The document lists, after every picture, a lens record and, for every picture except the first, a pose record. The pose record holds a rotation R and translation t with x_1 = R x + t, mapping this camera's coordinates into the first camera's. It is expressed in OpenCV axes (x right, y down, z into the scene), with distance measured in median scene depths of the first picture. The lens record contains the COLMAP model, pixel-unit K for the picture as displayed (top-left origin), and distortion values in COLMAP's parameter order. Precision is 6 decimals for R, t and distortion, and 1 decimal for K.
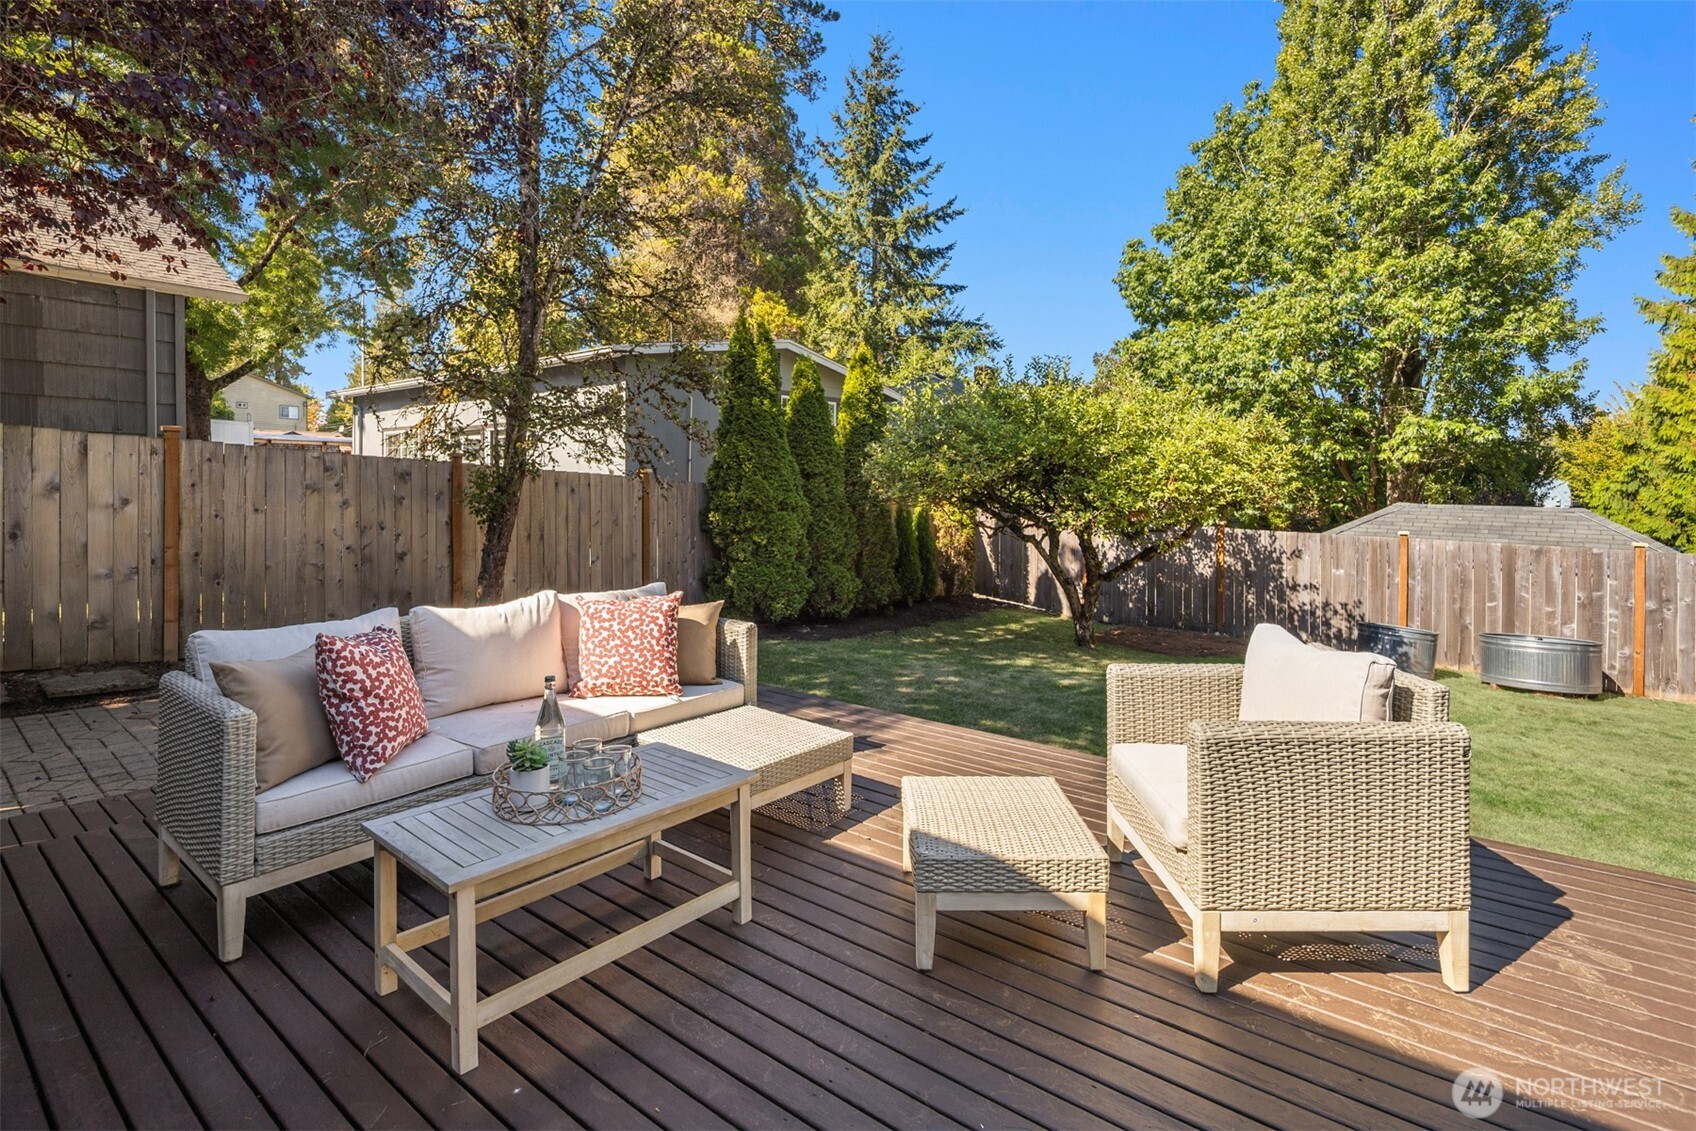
lens RADIAL K [[813.4, 0, 846.9], [0, 813.4, 500.1], [0, 0, 1]] dist [0.010457, -0.005041]
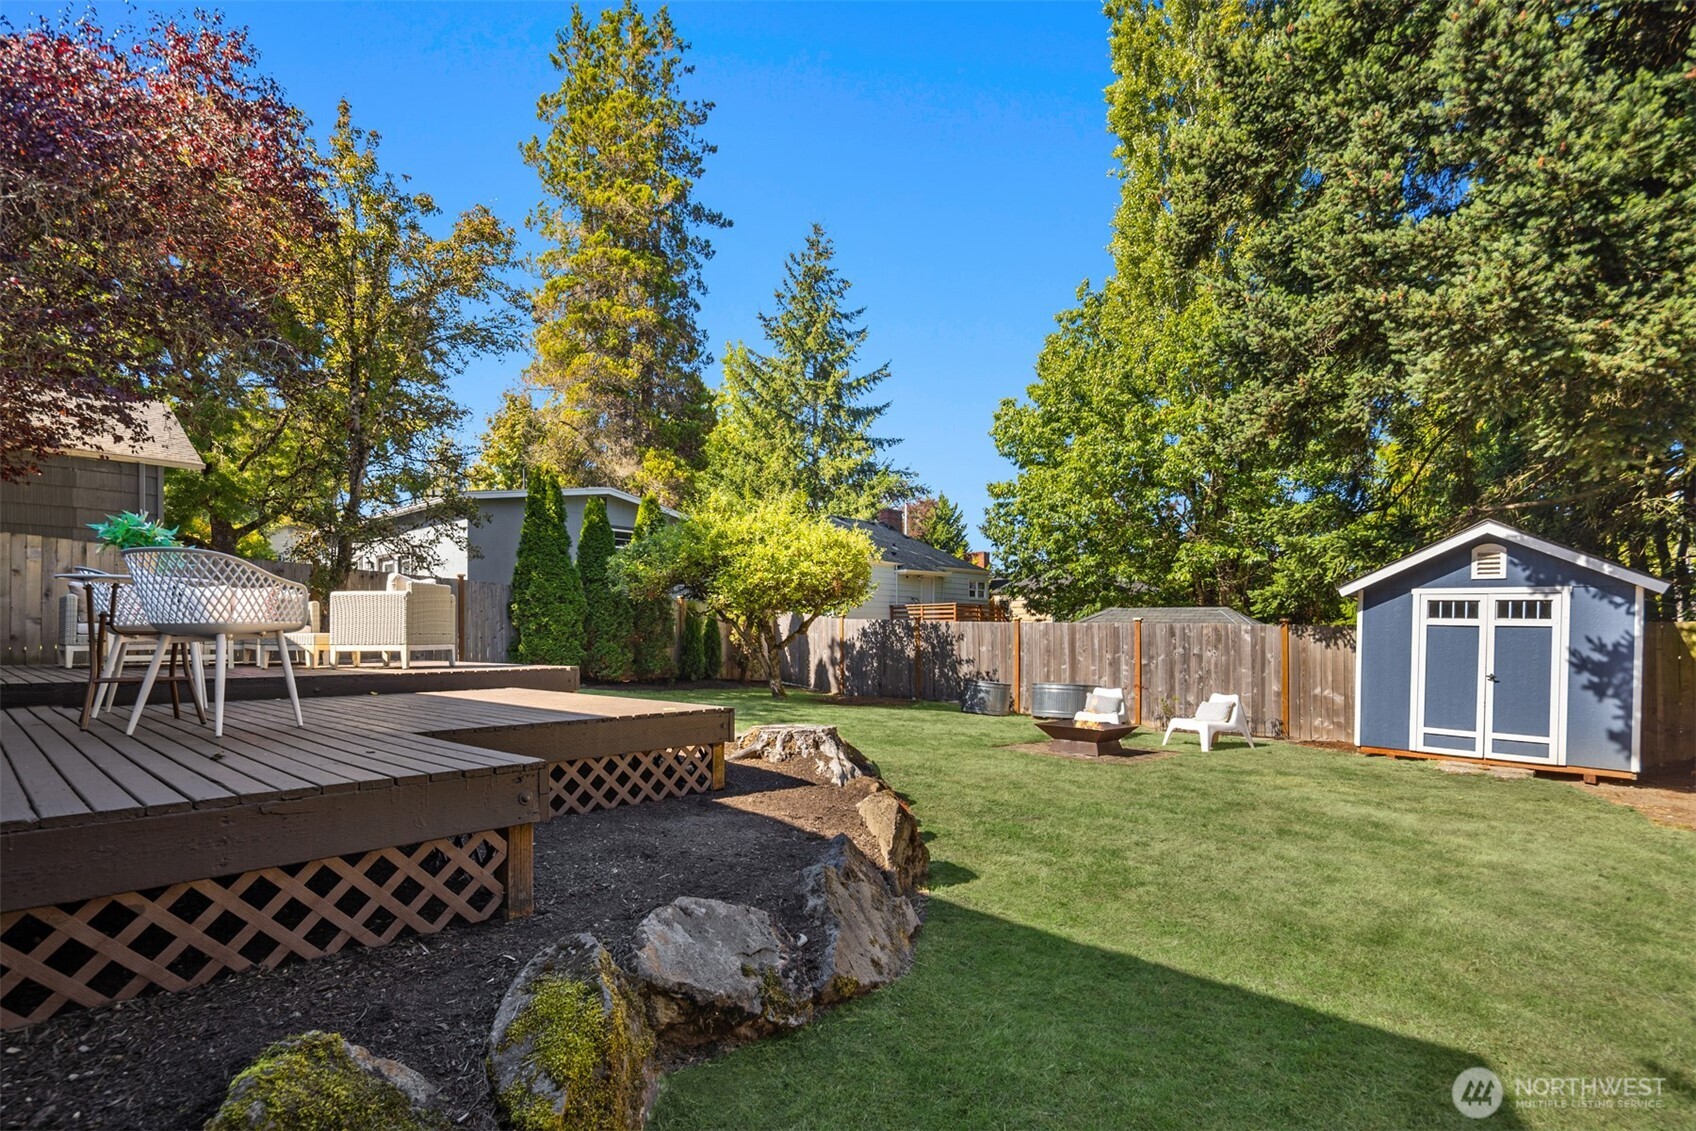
lens RADIAL K [[813.4, 0, 847.4], [0, 813.4, 629.2], [0, 0, 1]] dist [0.010457, -0.005041]
pose [[0.998102, -0.008120, -0.061048, 0.267276], [0.006537, 0.999638, -0.026083, 0.051888], [0.061238, 0.025634, 0.997794, -0.218133]]
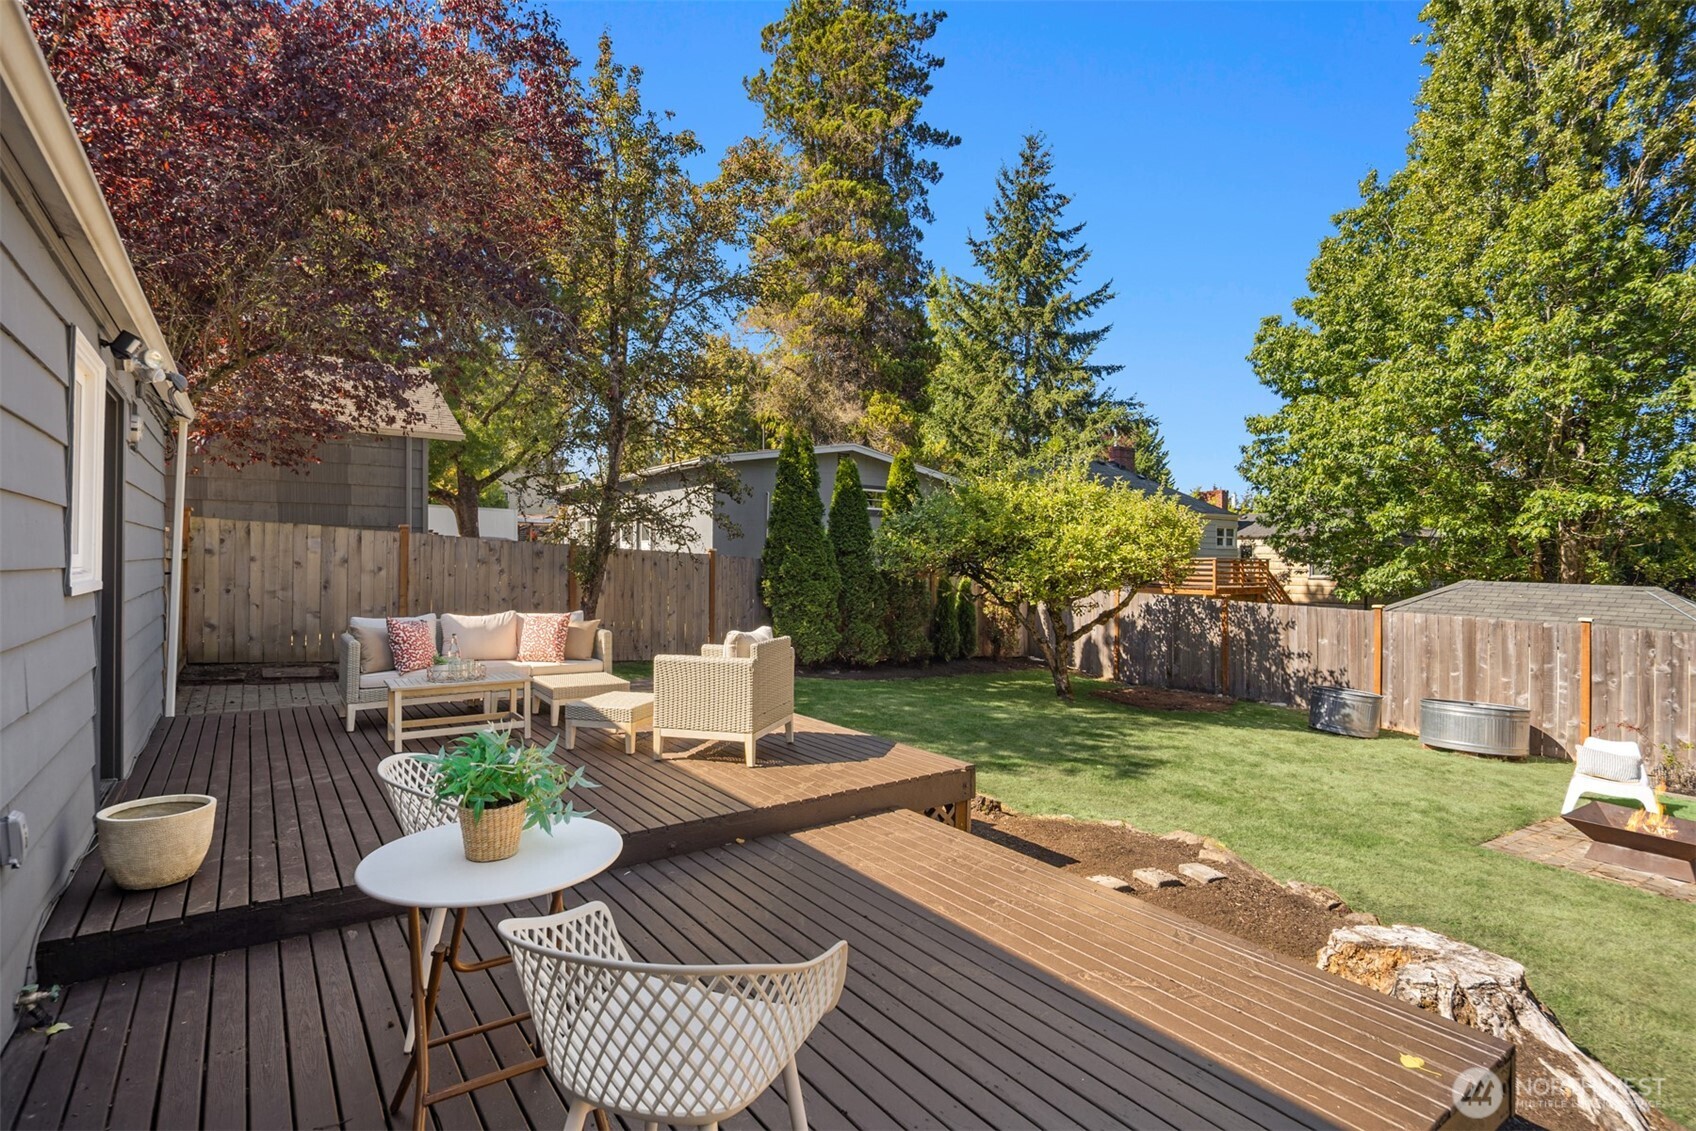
lens RADIAL K [[813.4, 0, 853.7], [0, 813.4, 557.1], [0, 0, 1]] dist [0.010457, -0.005041]
pose [[0.966756, 0.001255, -0.255697, 0.159178], [-0.007161, 0.999729, -0.022166, 0.002229], [0.255599, 0.023260, 0.966503, -0.123945]]
